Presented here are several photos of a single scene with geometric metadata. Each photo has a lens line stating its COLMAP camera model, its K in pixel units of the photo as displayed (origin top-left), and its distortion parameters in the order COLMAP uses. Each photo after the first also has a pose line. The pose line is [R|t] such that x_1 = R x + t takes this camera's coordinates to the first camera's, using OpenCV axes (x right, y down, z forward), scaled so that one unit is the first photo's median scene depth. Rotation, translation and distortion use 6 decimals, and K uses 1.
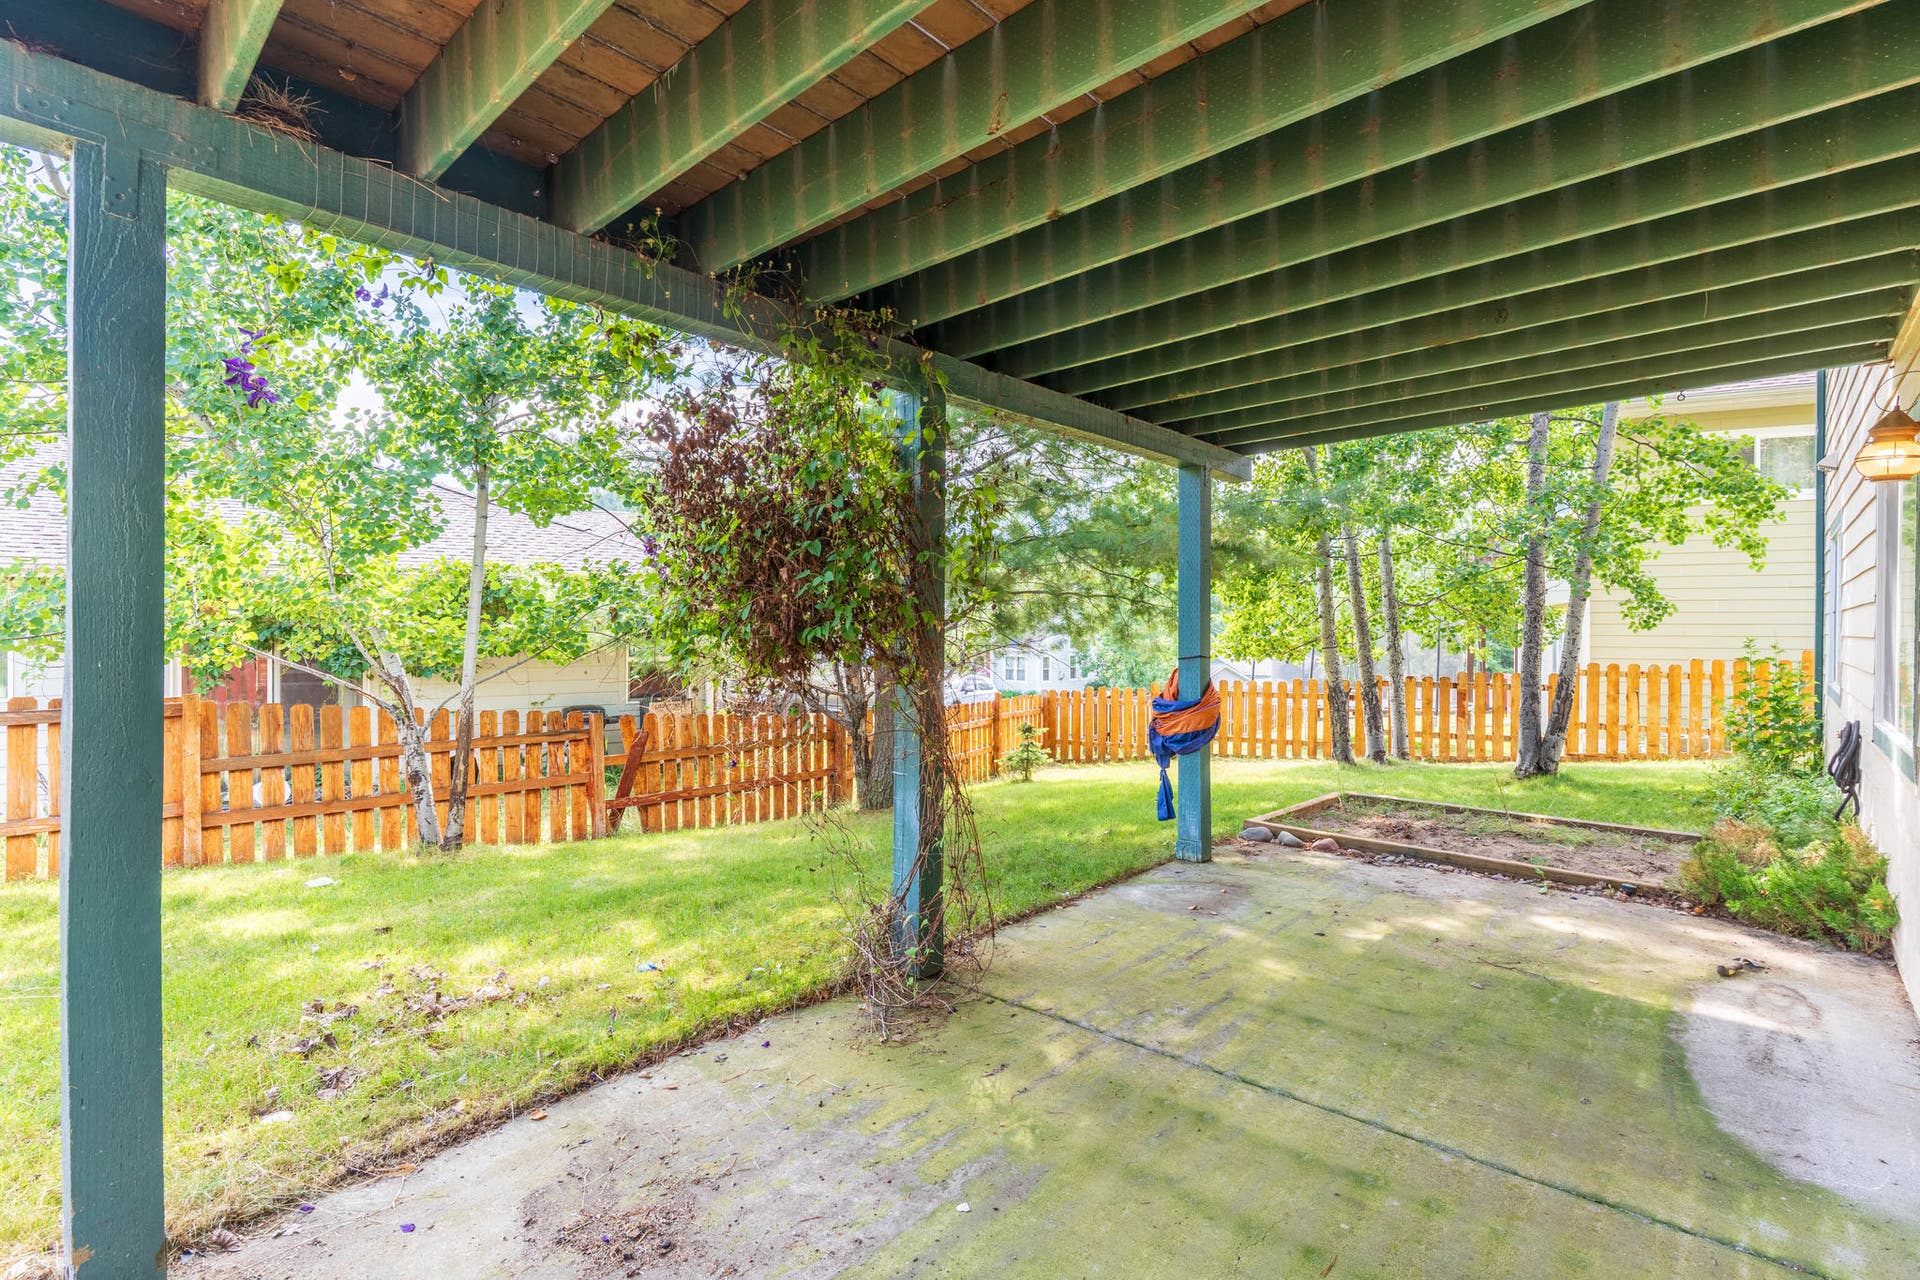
lens RADIAL K [[884.4, 0, 960.9], [0, 884.4, 643.6], [0, 0, 1]] dist [0.000818, 0.000208]
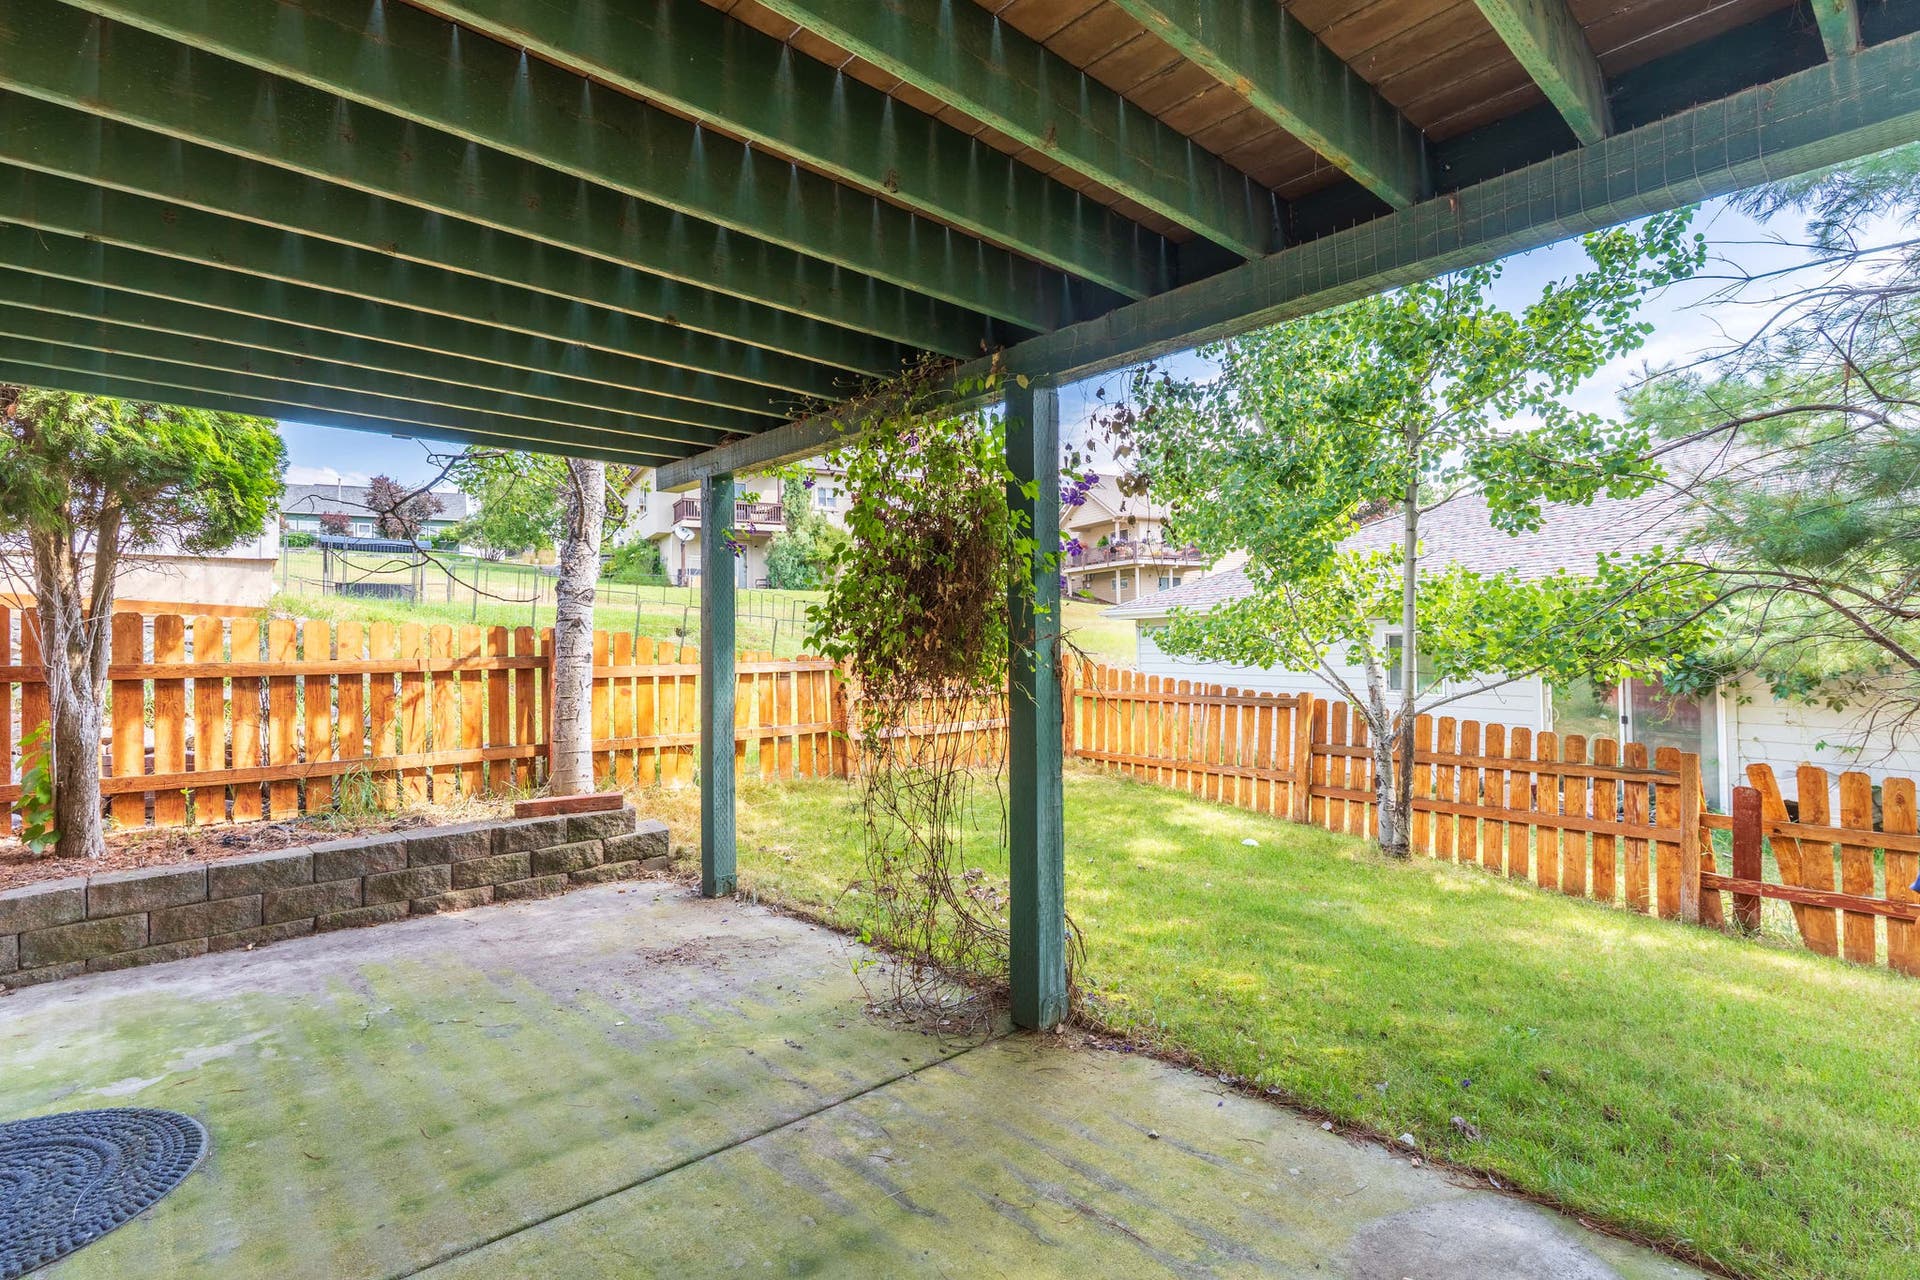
lens RADIAL K [[914.2, 0, 960.8], [0, 914.2, 639.8], [0, 0, 1]] dist [0.001520, 0.001501]
pose [[-0.087783, -0.007058, -0.996115, 0.821193], [-0.005845, 0.999961, -0.006571, -0.014780], [0.996122, 0.005245, -0.087821, 0.916461]]
